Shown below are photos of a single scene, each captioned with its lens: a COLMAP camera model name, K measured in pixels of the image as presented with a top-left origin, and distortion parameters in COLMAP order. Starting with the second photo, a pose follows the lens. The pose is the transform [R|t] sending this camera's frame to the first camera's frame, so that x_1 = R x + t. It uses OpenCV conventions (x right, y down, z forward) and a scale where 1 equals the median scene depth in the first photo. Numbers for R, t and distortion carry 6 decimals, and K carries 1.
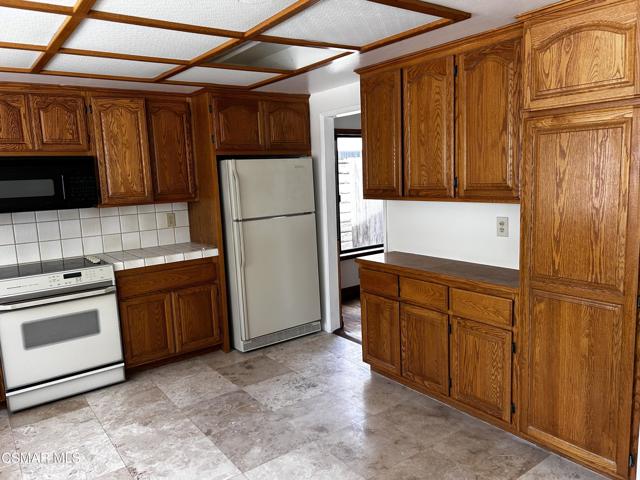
lens RADIAL K [[481.9, 0, 320.0], [0, 481.9, 240.0], [0, 0, 1]] dist [0.054774, -0.053165]
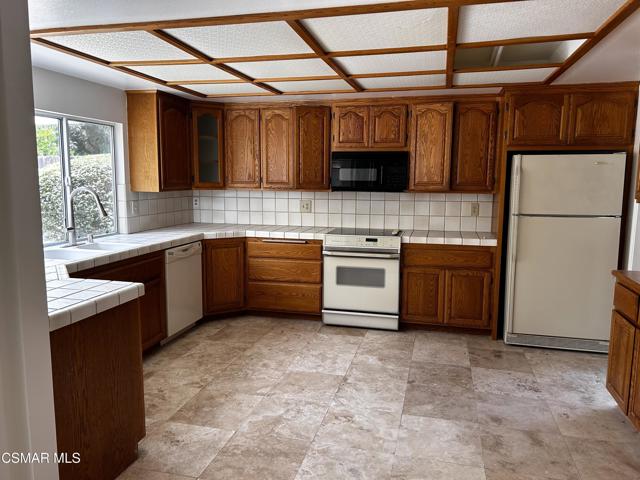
lens RADIAL K [[481.9, 0, 320.0], [0, 481.9, 240.0], [0, 0, 1]] dist [0.054774, -0.053165]
pose [[0.632475, 0.147675, -0.760373, 0.402554], [-0.141494, 0.987167, 0.074028, -0.005577], [0.761547, 0.060767, 0.645254, 0.028296]]
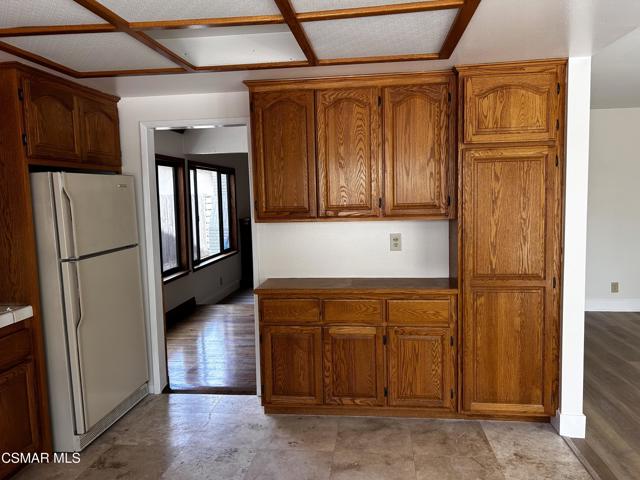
lens RADIAL K [[481.9, 0, 320.0], [0, 481.9, 240.0], [0, 0, 1]] dist [0.054774, -0.053165]
pose [[0.684349, -0.045742, 0.727719, -0.488665], [0.100341, 0.994443, -0.031854, -0.012001], [-0.722218, 0.094819, 0.685136, 0.296062]]
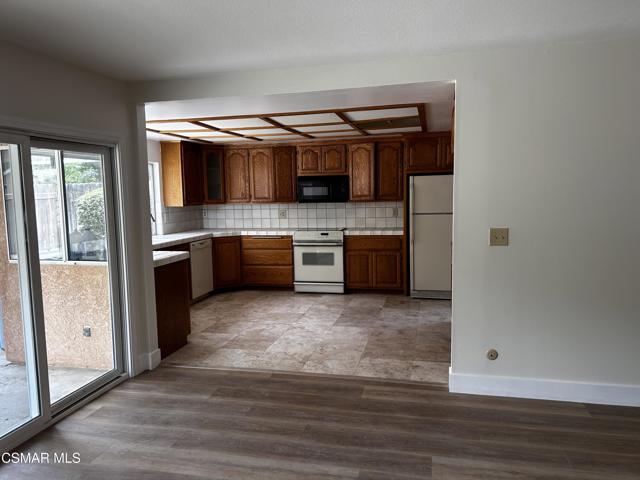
lens RADIAL K [[481.9, 0, 320.0], [0, 481.9, 240.0], [0, 0, 1]] dist [0.054774, -0.053165]
pose [[0.645235, 0.104588, -0.756791, 0.976304], [-0.112376, 0.992803, 0.041393, 0.015475], [0.755674, 0.058337, 0.652345, -0.319189]]
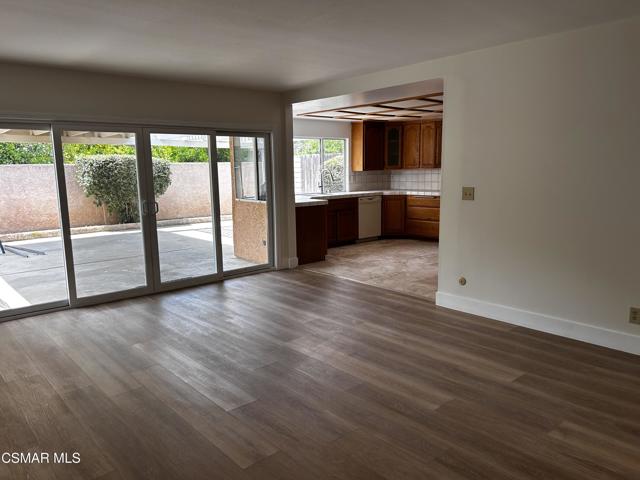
lens RADIAL K [[481.9, 0, 320.0], [0, 481.9, 240.0], [0, 0, 1]] dist [0.054774, -0.053165]
pose [[0.080923, 0.191894, -0.978074, 1.728678], [-0.125006, 0.975498, 0.181046, -0.053774], [0.988850, 0.107614, 0.102929, 0.070595]]
